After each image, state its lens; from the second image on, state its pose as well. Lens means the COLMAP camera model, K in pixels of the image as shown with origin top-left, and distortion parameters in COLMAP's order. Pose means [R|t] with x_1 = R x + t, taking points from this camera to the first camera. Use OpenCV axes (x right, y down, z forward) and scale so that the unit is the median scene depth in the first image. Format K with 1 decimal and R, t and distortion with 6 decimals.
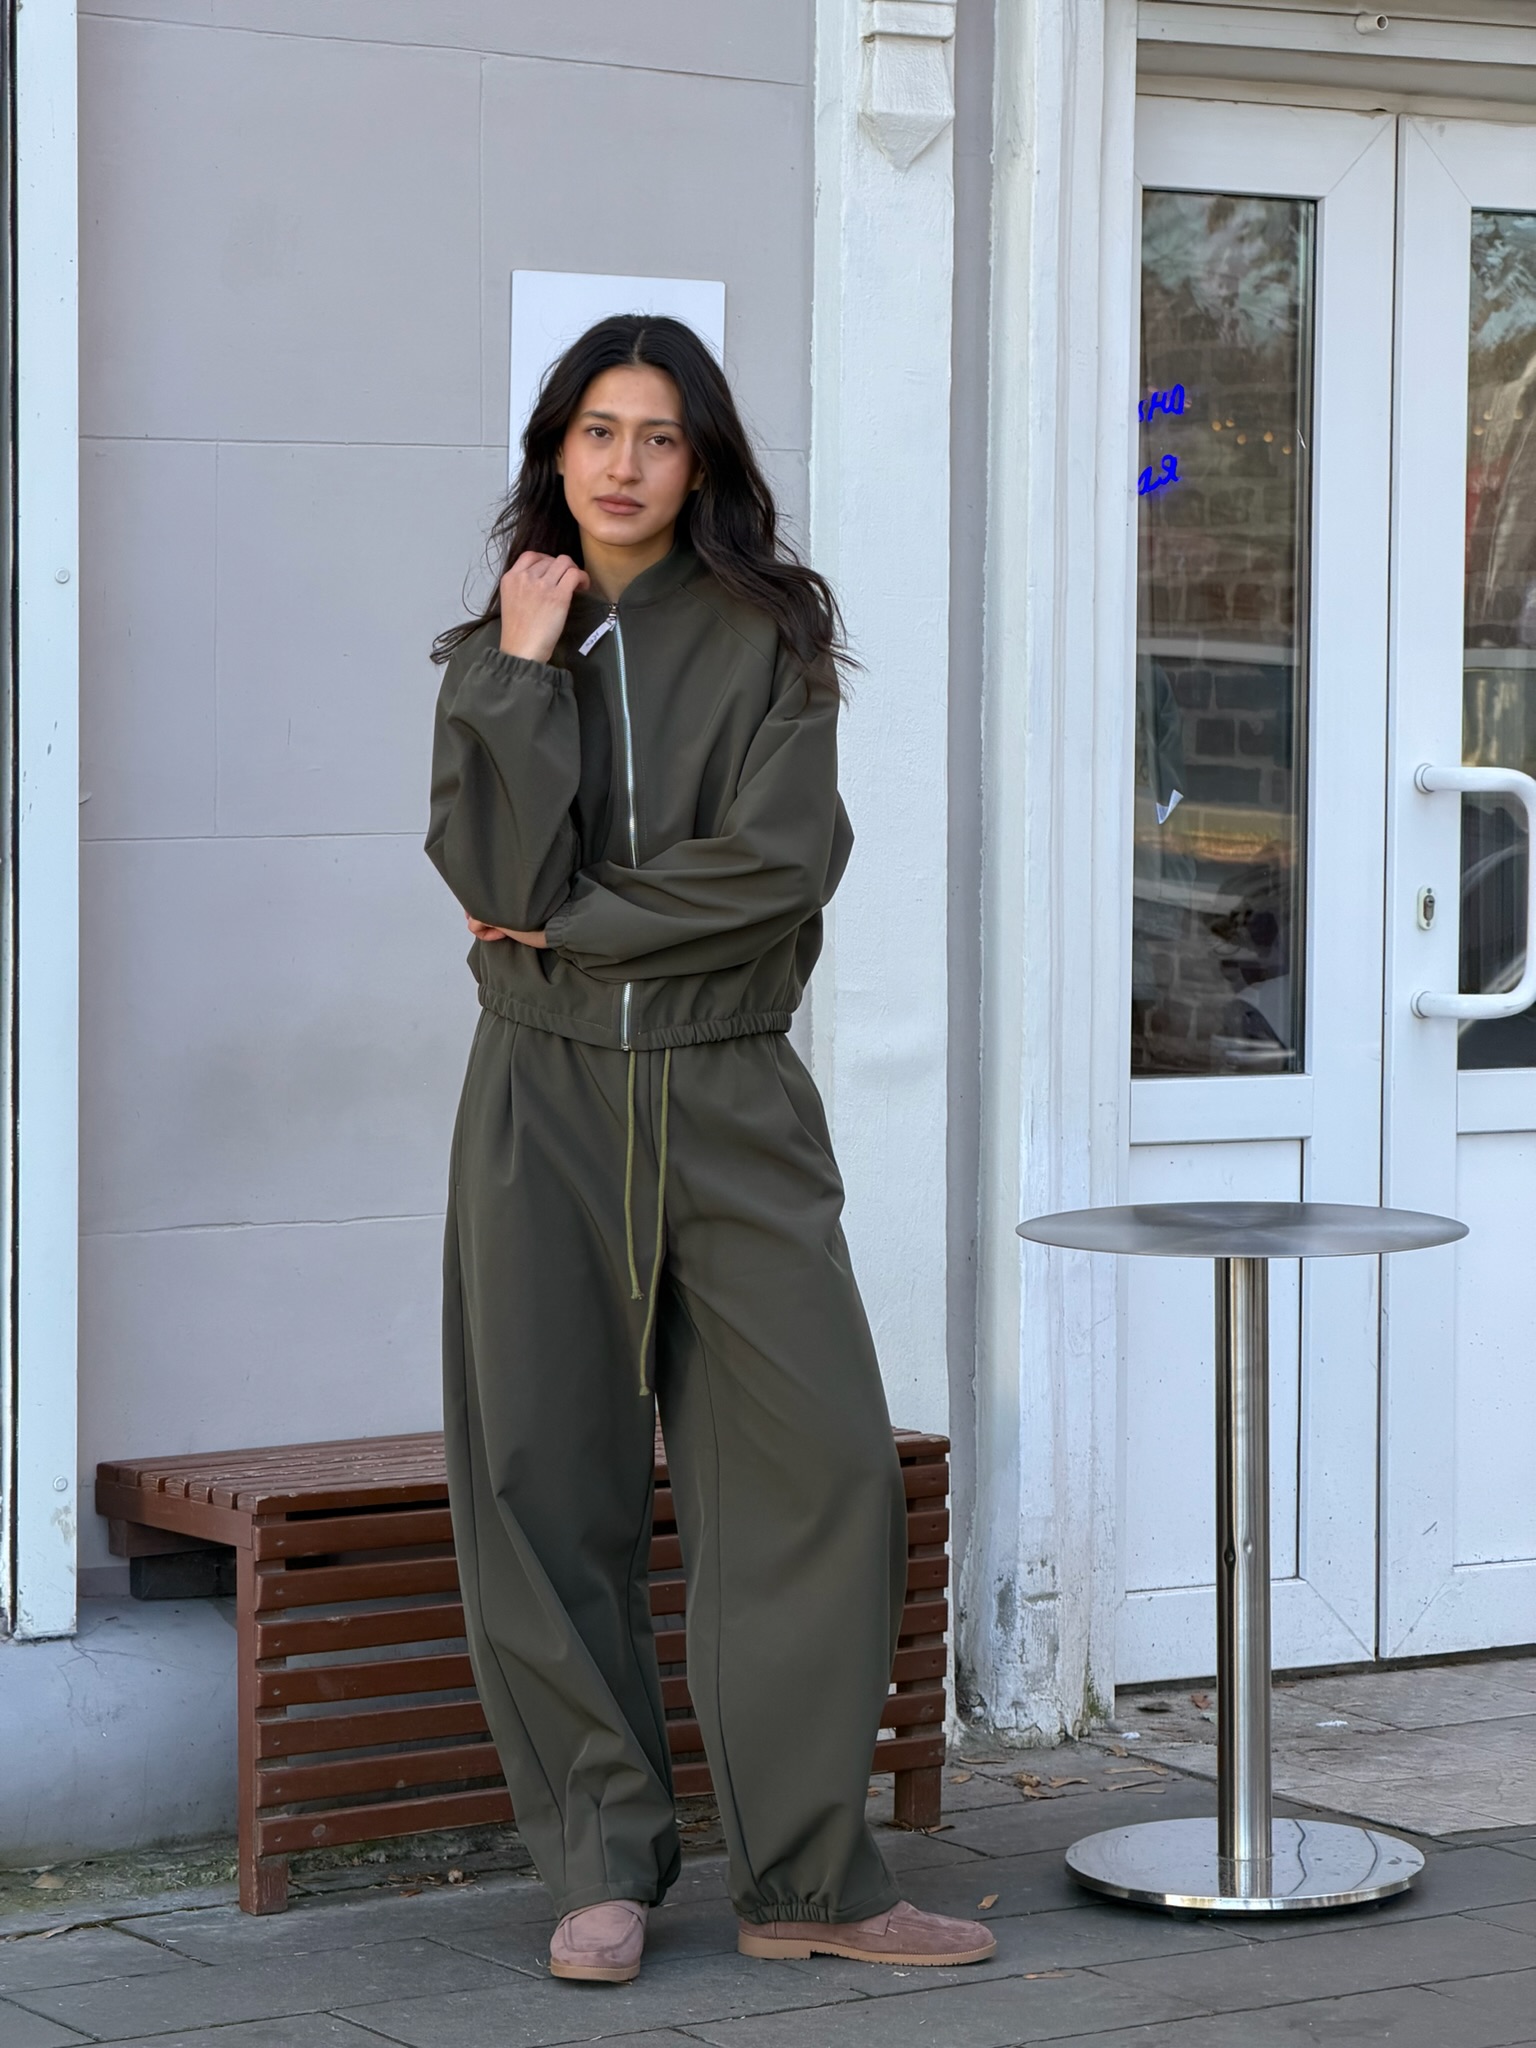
lens RADIAL K [[6033.5, 0, 768.0], [0, 6033.5, 1024.0], [0, 0, 1]] dist [0.223464, -0.523829]
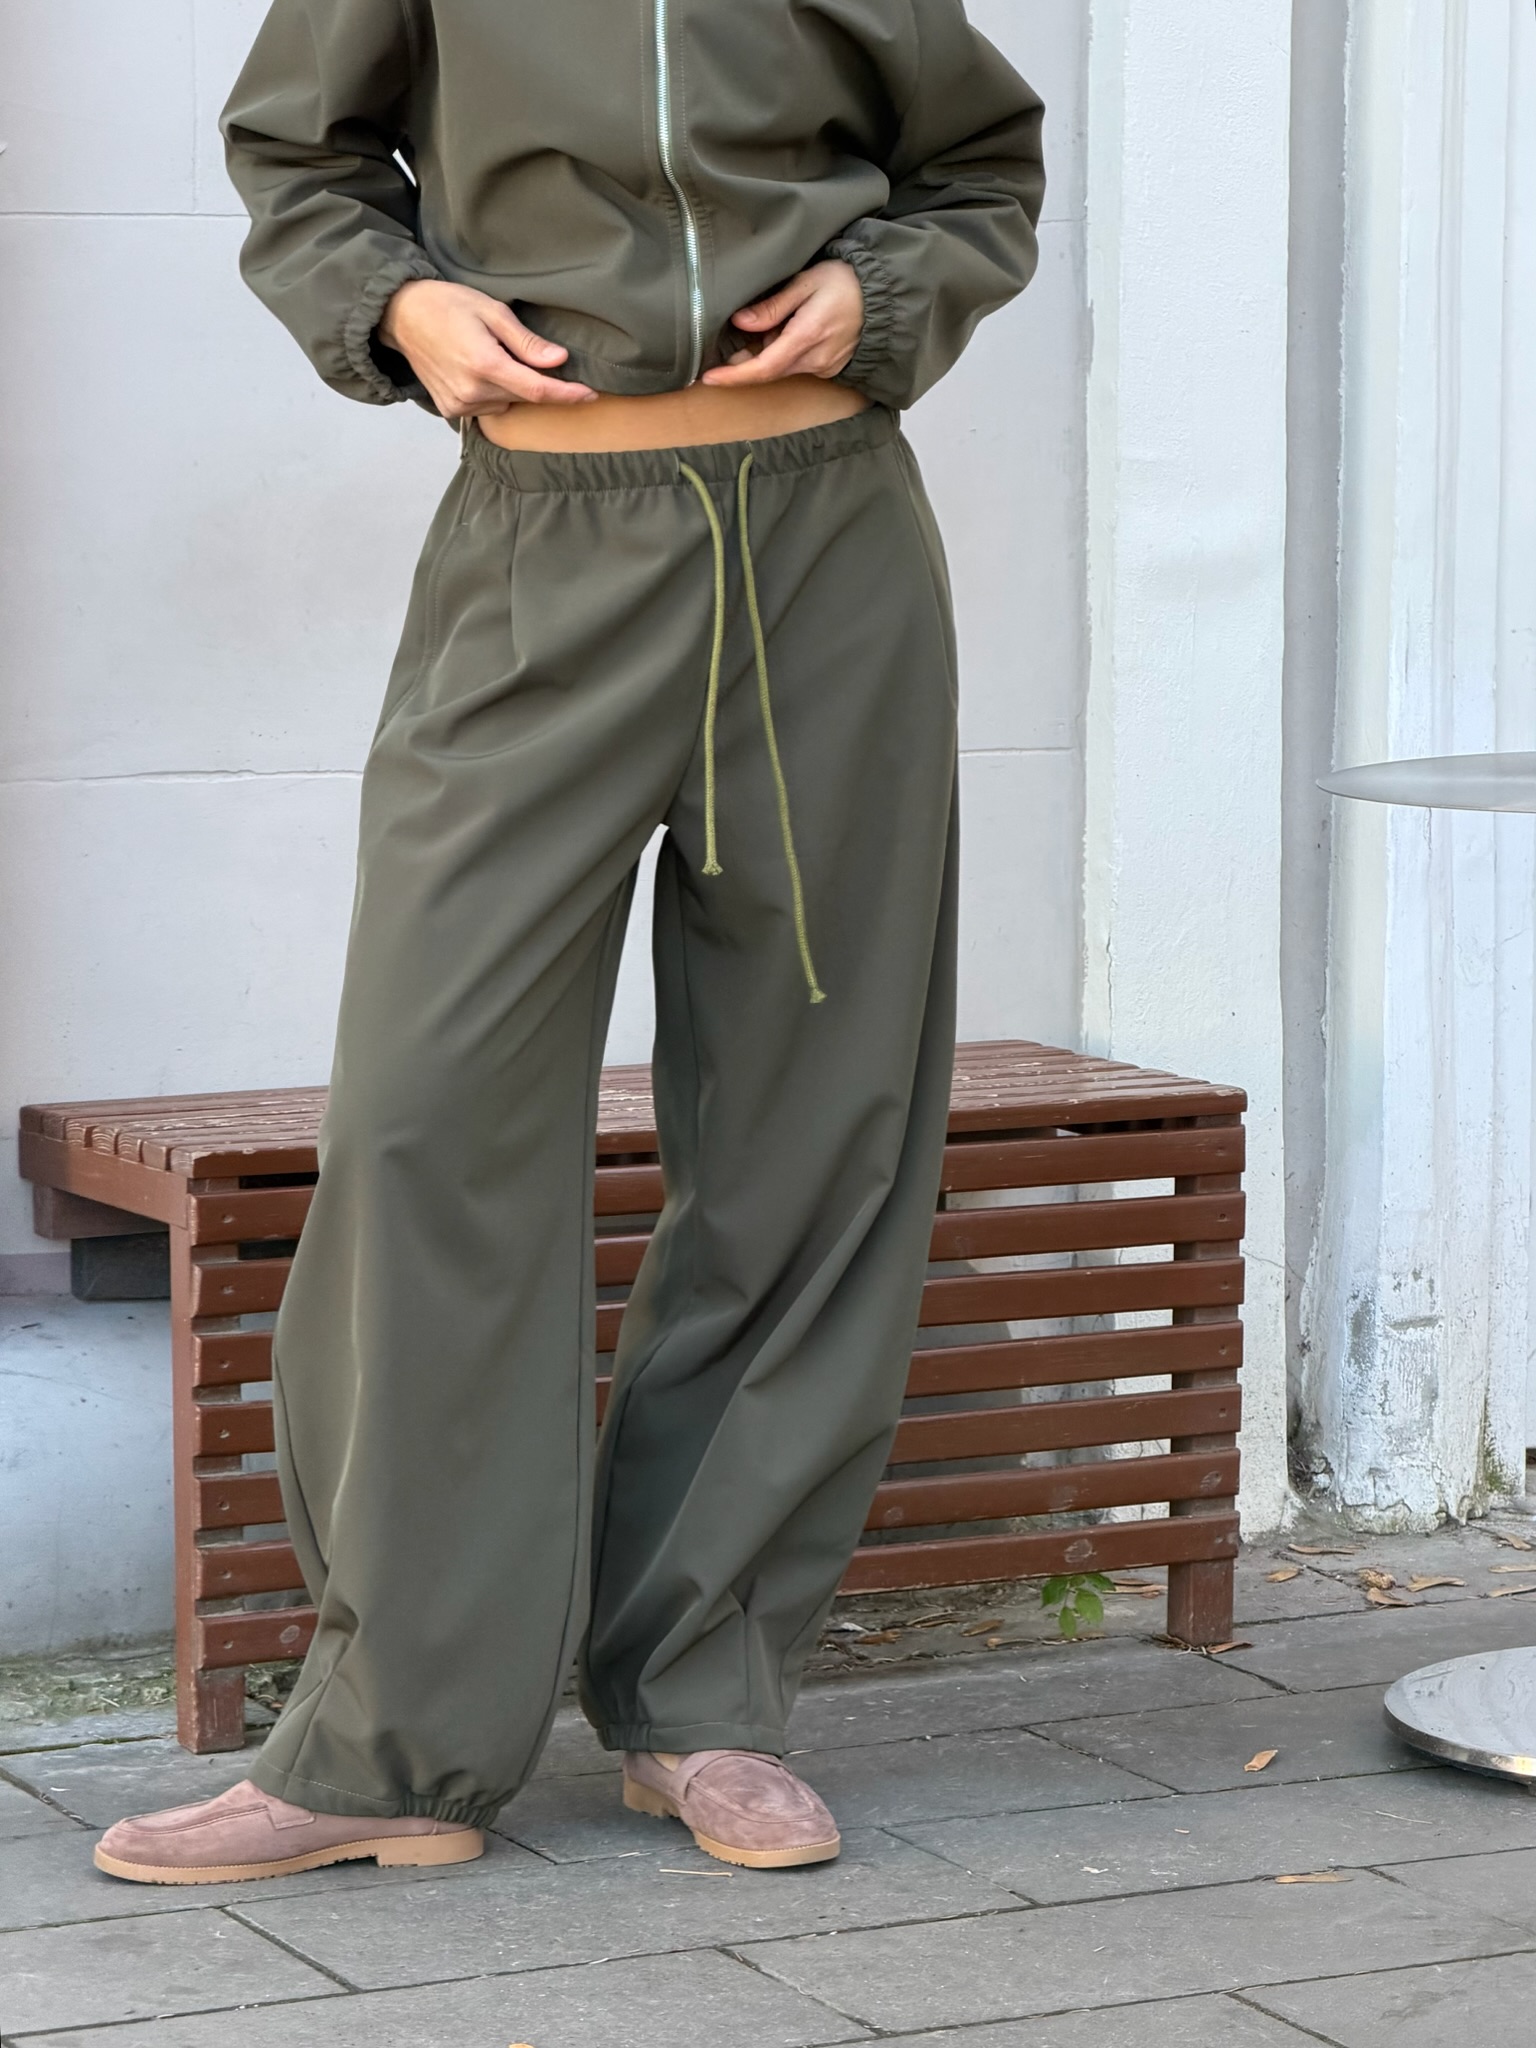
lens RADIAL K [[6429.9, 0, 768.0], [0, 6429.9, 1024.0], [0, 0, 1]] dist [0.268826, -1.741706]
pose [[0.993556, 0.012031, -0.112705, 0.056502], [-0.006780, 0.998878, 0.046859, 0.025558], [0.113142, -0.045793, 0.992523, 0.249508]]
